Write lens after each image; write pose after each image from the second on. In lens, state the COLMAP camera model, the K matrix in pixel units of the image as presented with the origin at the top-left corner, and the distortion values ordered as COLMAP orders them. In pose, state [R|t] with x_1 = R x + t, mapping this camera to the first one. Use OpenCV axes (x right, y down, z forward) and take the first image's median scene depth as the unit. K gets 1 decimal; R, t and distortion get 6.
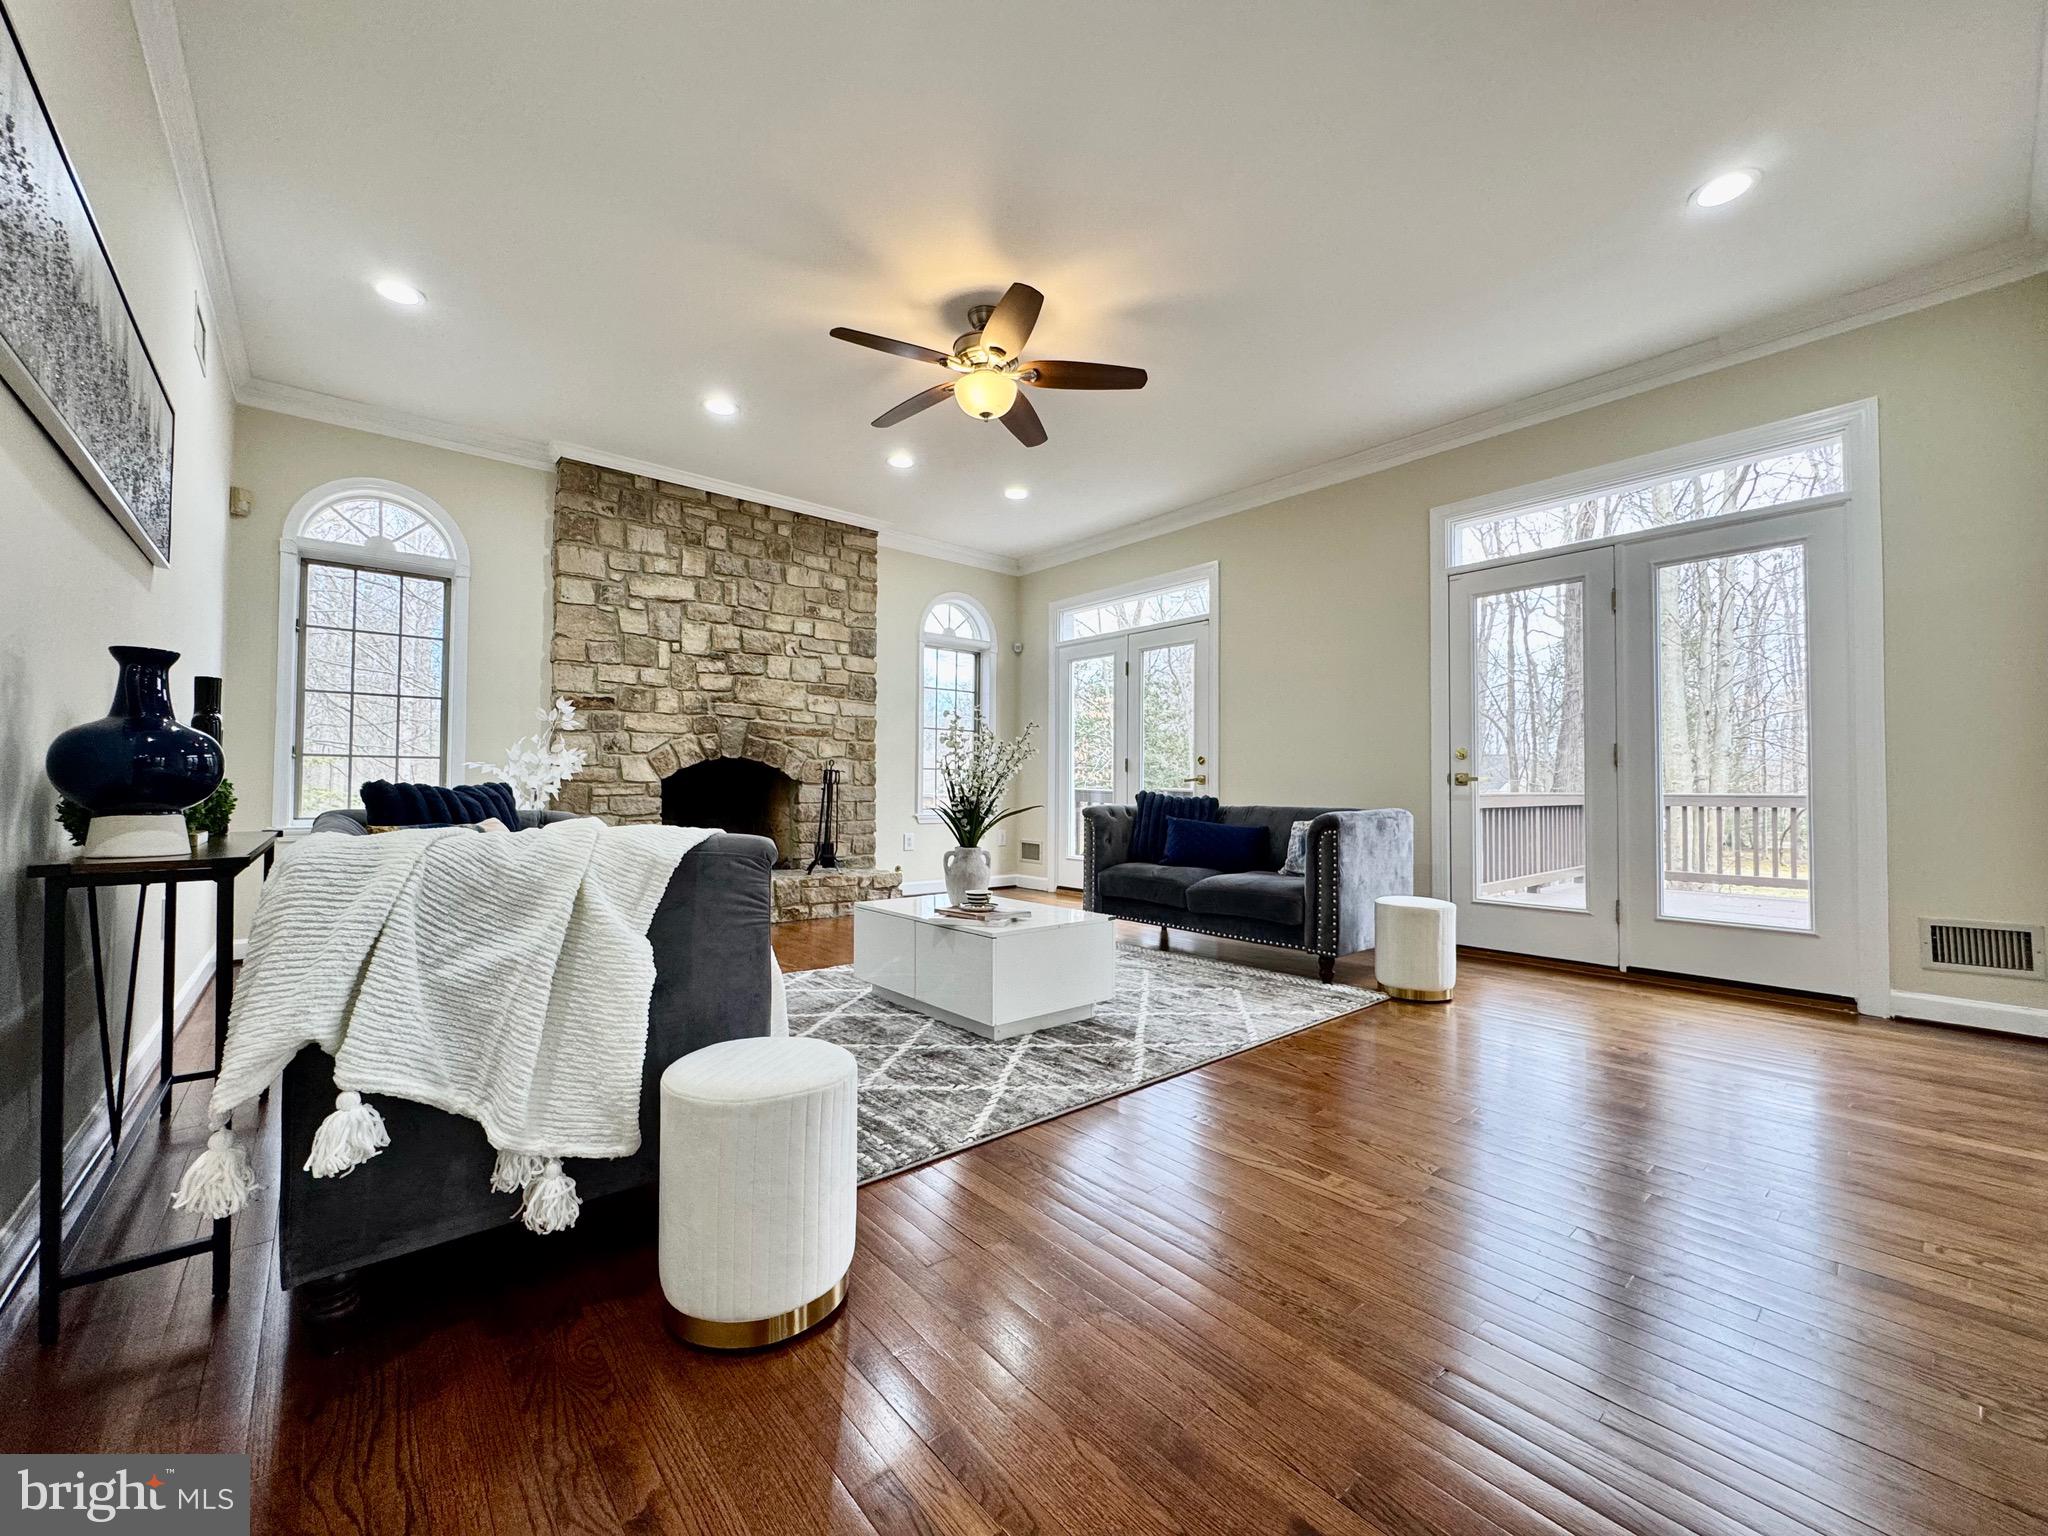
lens RADIAL K [[817.6, 0, 1024.7], [0, 817.6, 771.4], [0, 0, 1]] dist [-0.002094, 0.001574]
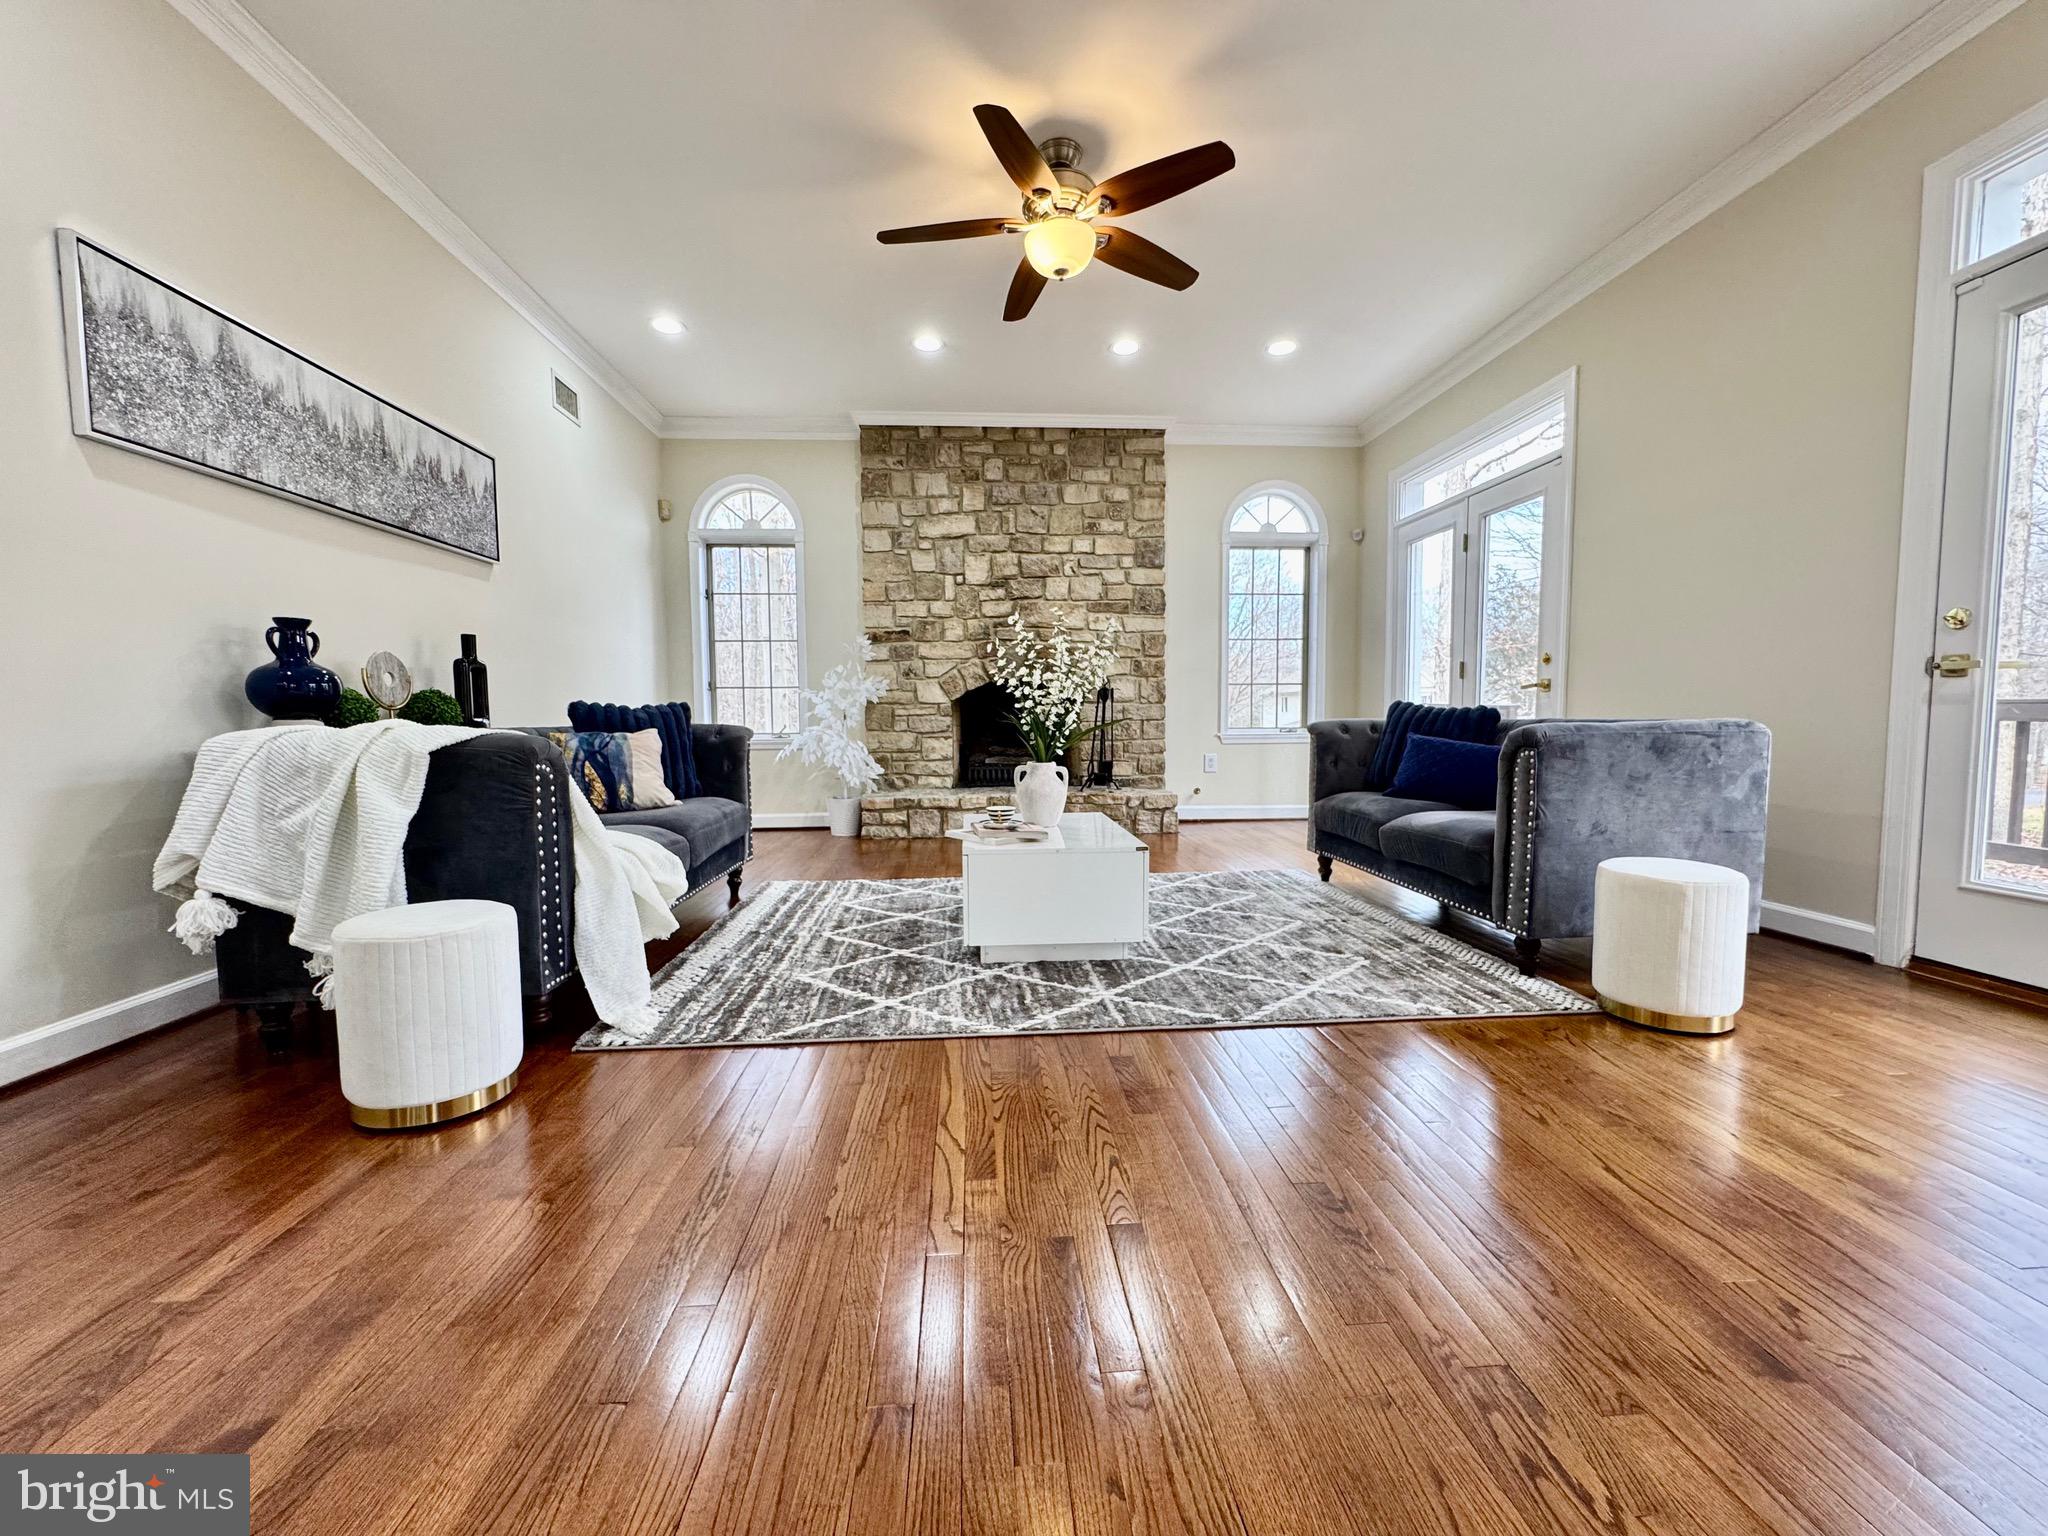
lens RADIAL K [[817.6, 0, 1023.7], [0, 817.6, 770.5], [0, 0, 1]] dist [-0.002094, 0.001574]
pose [[0.803024, 0.028570, -0.595261, 0.321206], [0.025087, 0.996344, 0.081663, 0.016936], [0.595418, -0.080511, 0.799372, 0.162354]]
